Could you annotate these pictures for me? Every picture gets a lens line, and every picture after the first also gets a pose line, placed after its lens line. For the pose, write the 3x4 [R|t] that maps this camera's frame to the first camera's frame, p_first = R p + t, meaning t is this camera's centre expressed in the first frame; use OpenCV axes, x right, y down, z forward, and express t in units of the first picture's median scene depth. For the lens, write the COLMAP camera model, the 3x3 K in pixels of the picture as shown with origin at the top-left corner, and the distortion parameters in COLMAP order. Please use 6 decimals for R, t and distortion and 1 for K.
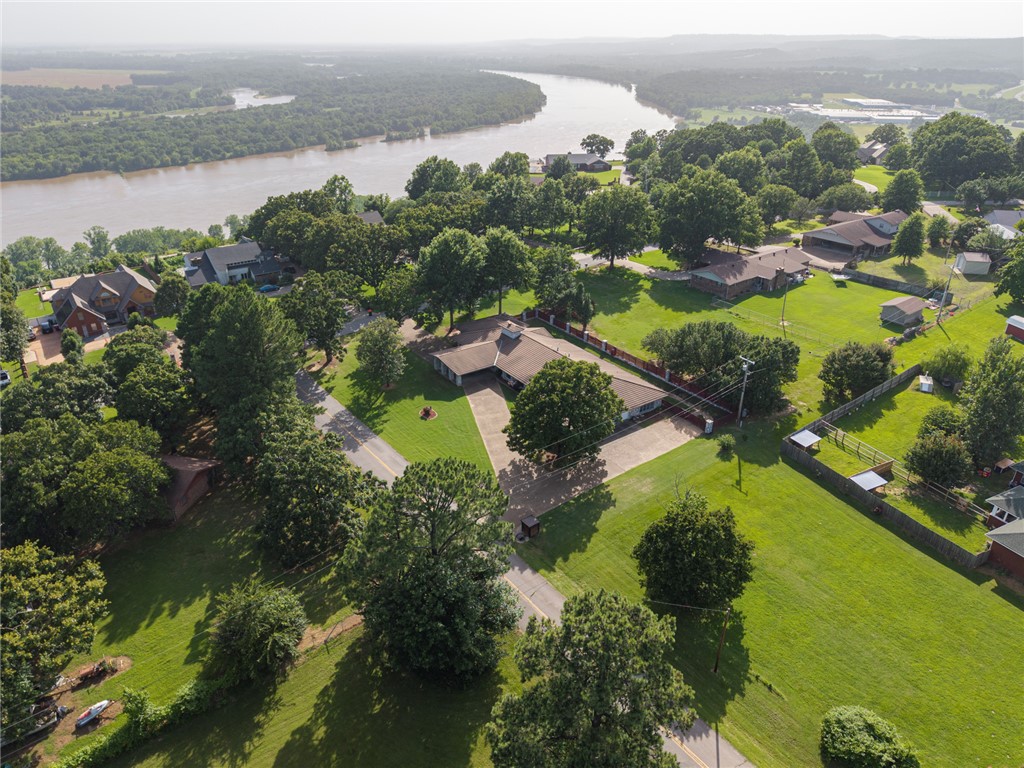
lens RADIAL K [[700.8, 0, 512.0], [0, 700.8, 384.0], [0, 0, 1]] dist [0.011665, -0.005242]
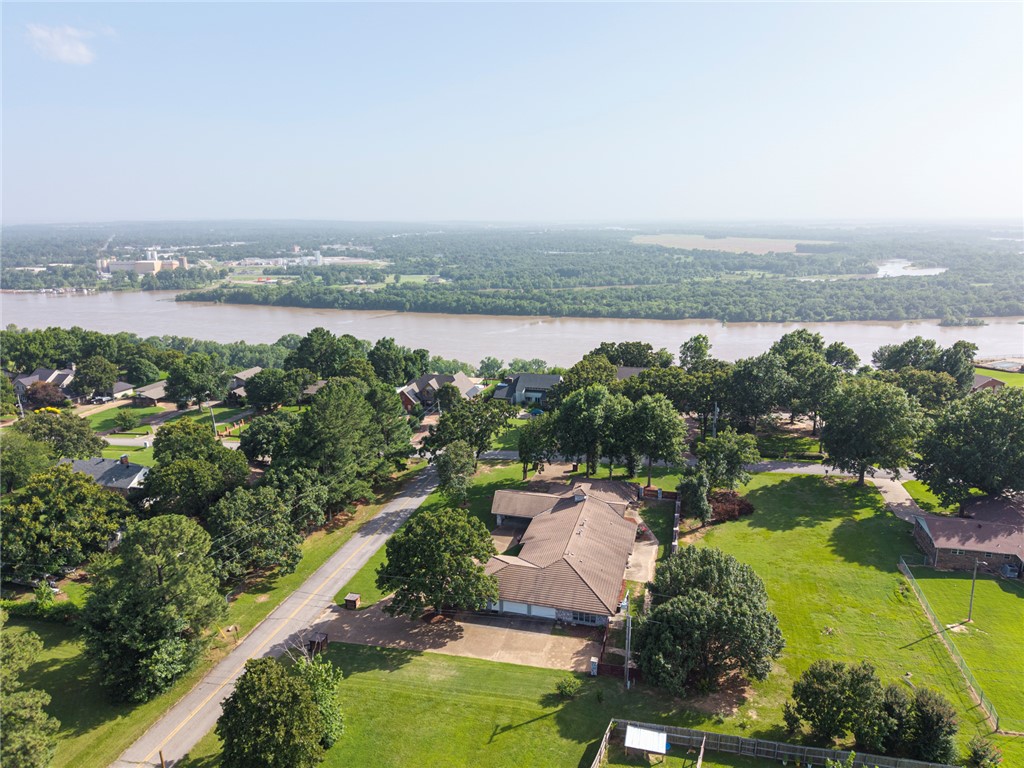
lens RADIAL K [[700.8, 0, 512.0], [0, 700.8, 384.0], [0, 0, 1]] dist [0.011665, -0.005242]
pose [[0.623827, 0.179141, -0.760755, 0.095790], [-0.340188, 0.938570, -0.057945, -0.019720], [0.703642, 0.294948, 0.646447, 0.043869]]
